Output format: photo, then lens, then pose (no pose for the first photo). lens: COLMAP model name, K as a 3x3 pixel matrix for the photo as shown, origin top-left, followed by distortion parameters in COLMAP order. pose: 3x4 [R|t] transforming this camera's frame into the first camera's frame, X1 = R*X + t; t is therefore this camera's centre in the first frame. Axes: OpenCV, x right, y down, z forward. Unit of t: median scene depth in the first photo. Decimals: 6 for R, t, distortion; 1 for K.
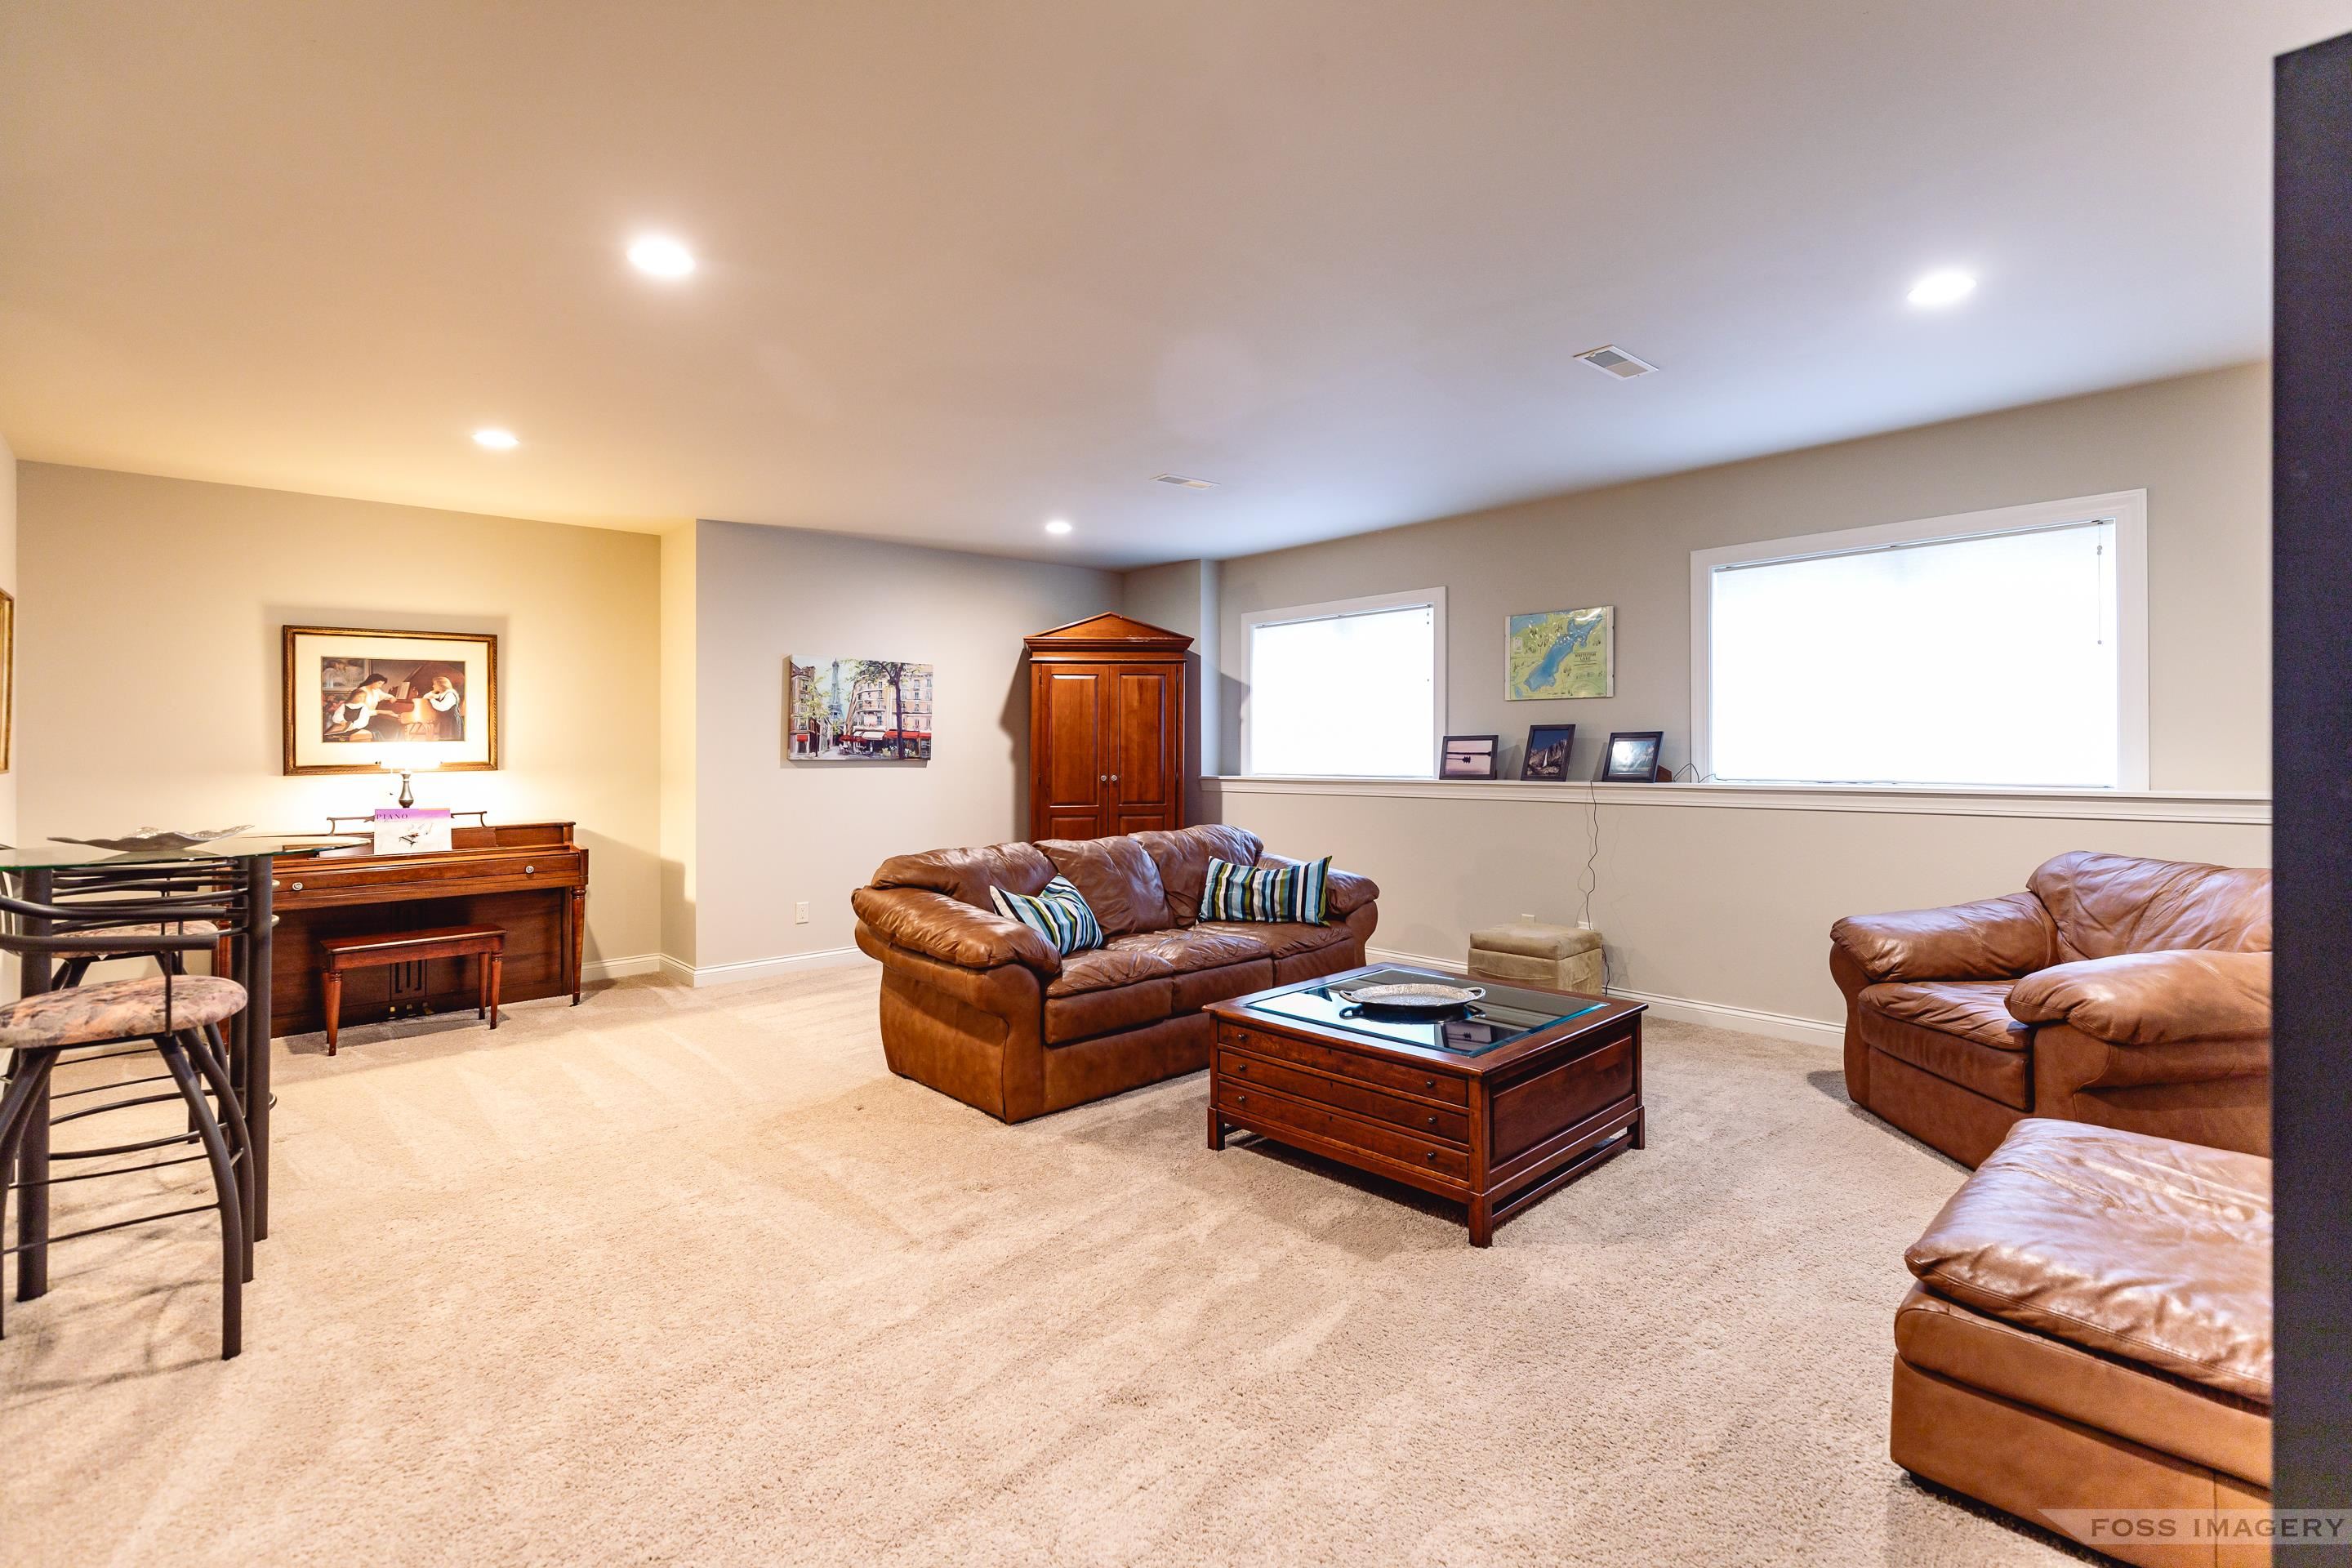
lens RADIAL K [[1083.1, 0, 1183.8], [0, 1083.1, 735.7], [0, 0, 1]] dist [0.005015, 0.000048]
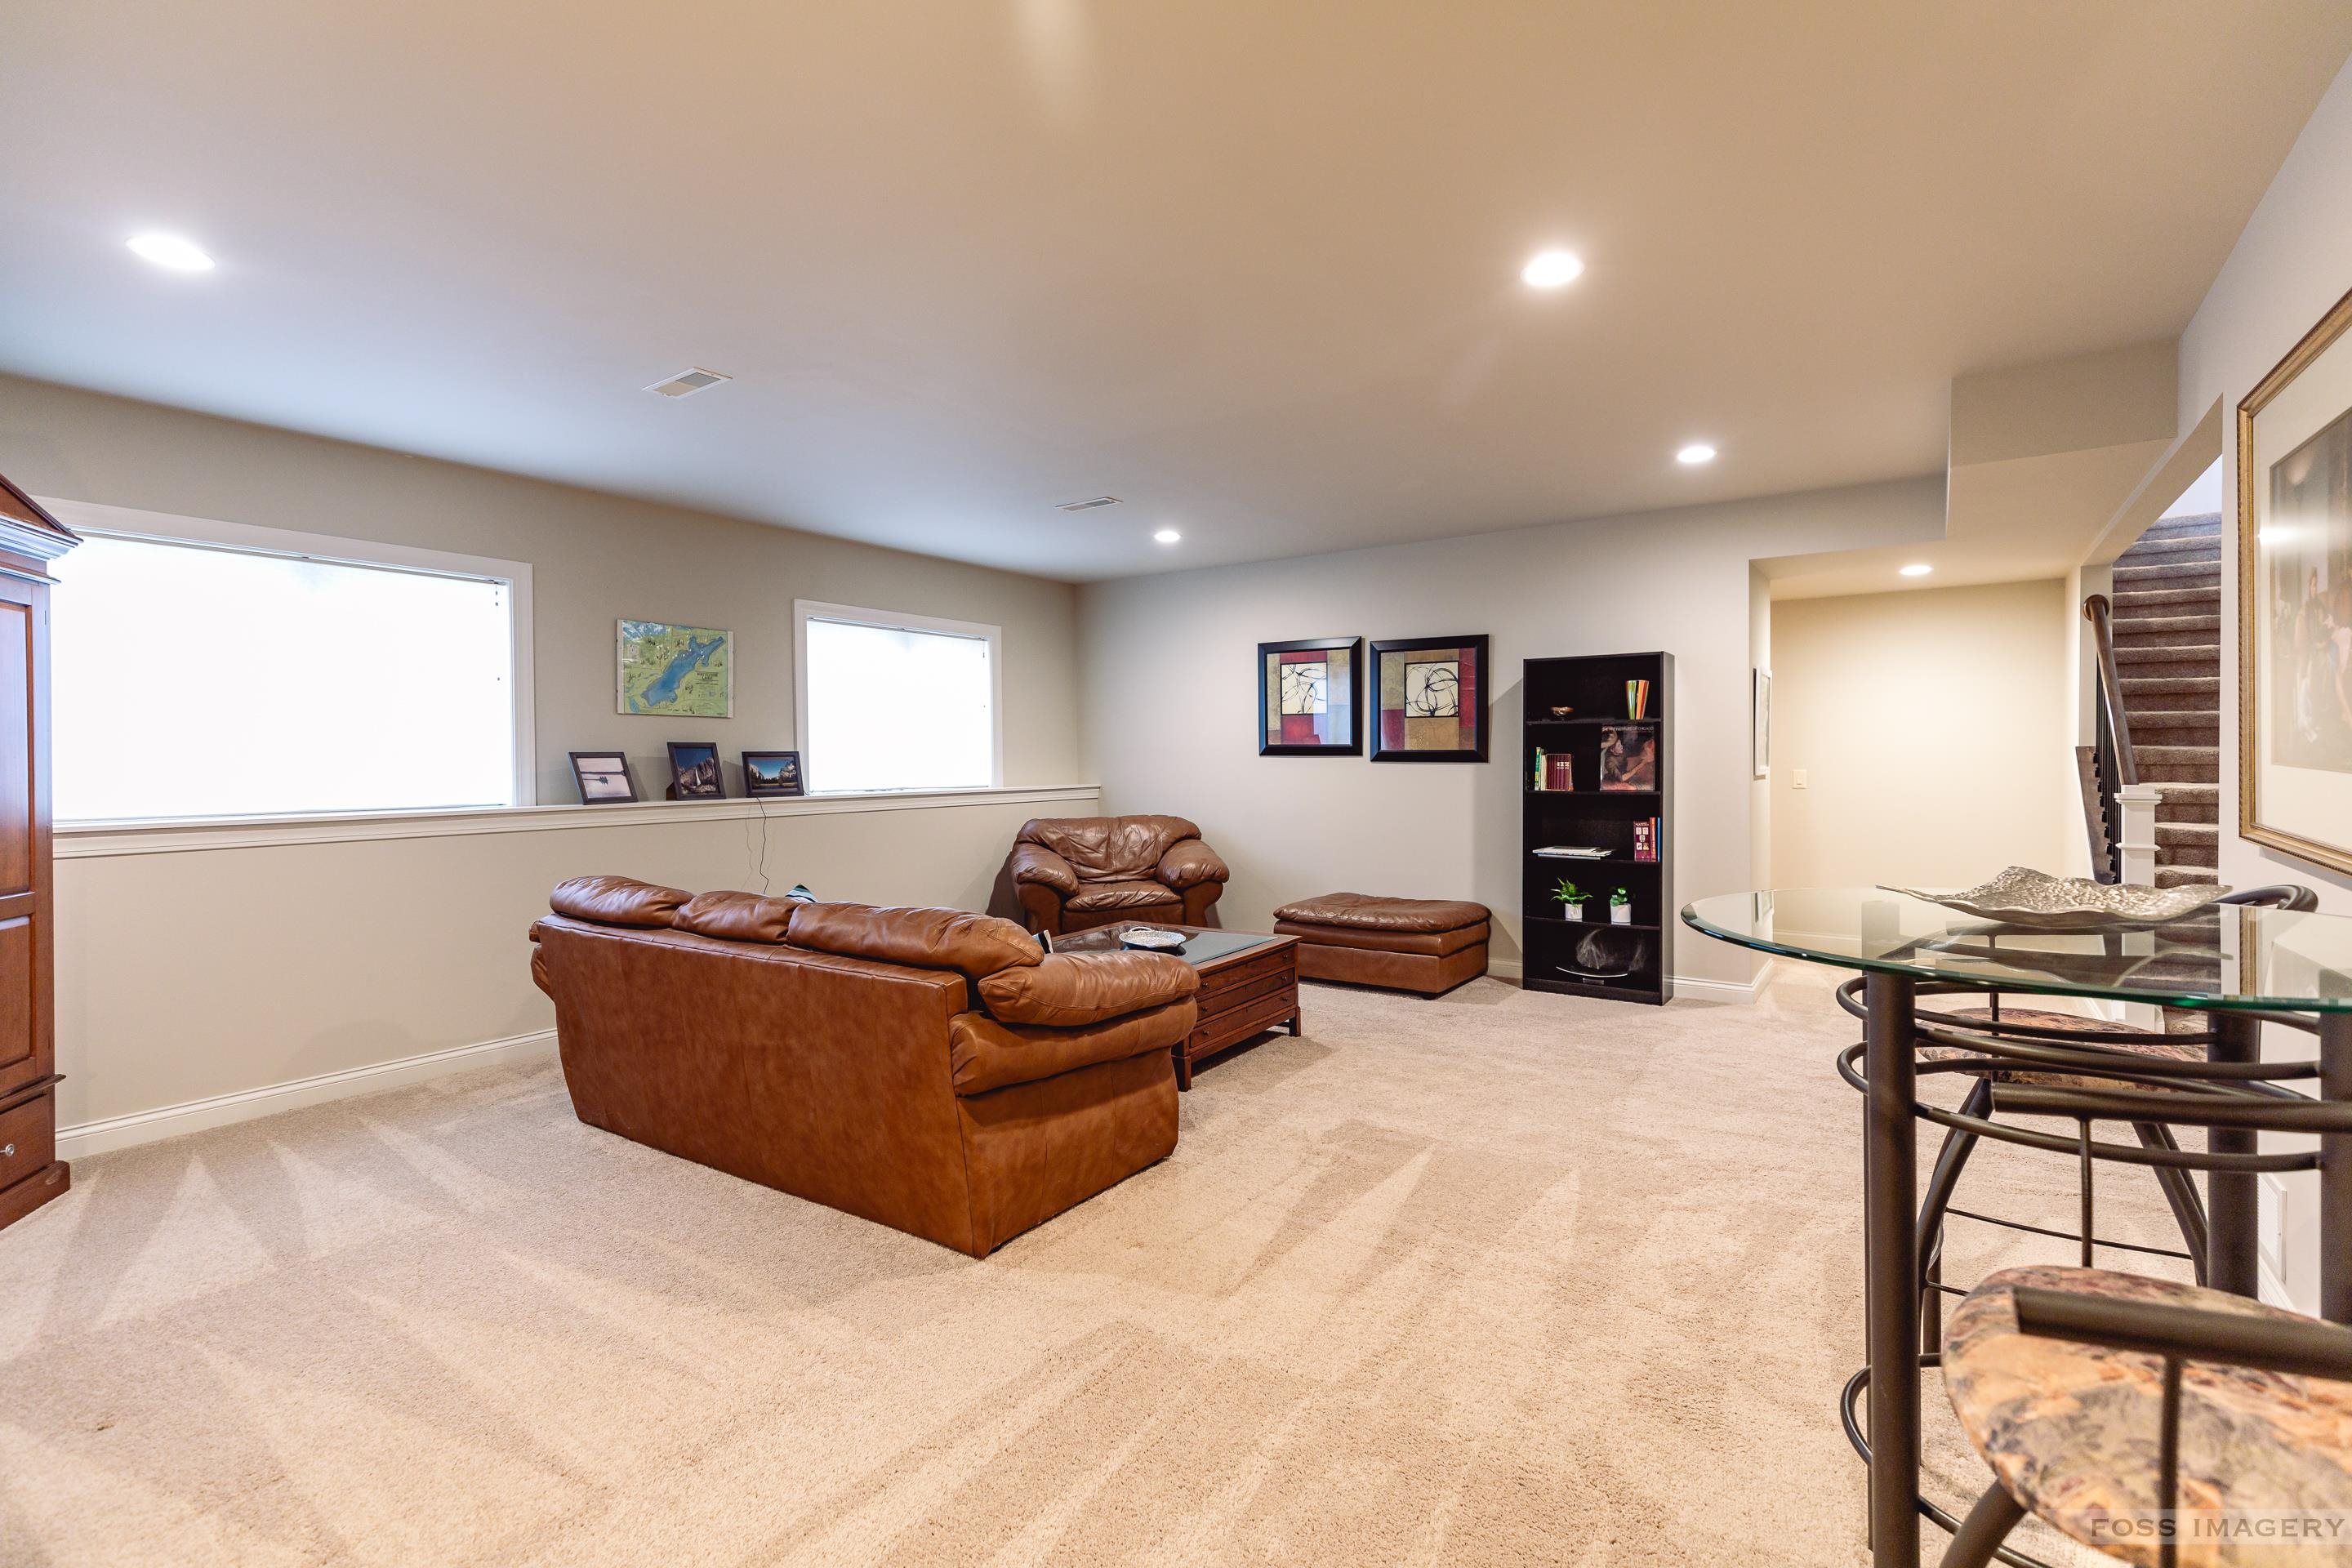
lens RADIAL K [[1083.1, 0, 1173.1], [0, 1083.1, 782.9], [0, 0, 1]] dist [0.005015, 0.000048]
pose [[-0.223829, -0.009992, 0.974577, -0.697095], [-0.000838, 0.999949, 0.010060, 0.015850], [-0.974628, 0.001435, -0.223826, 0.782273]]
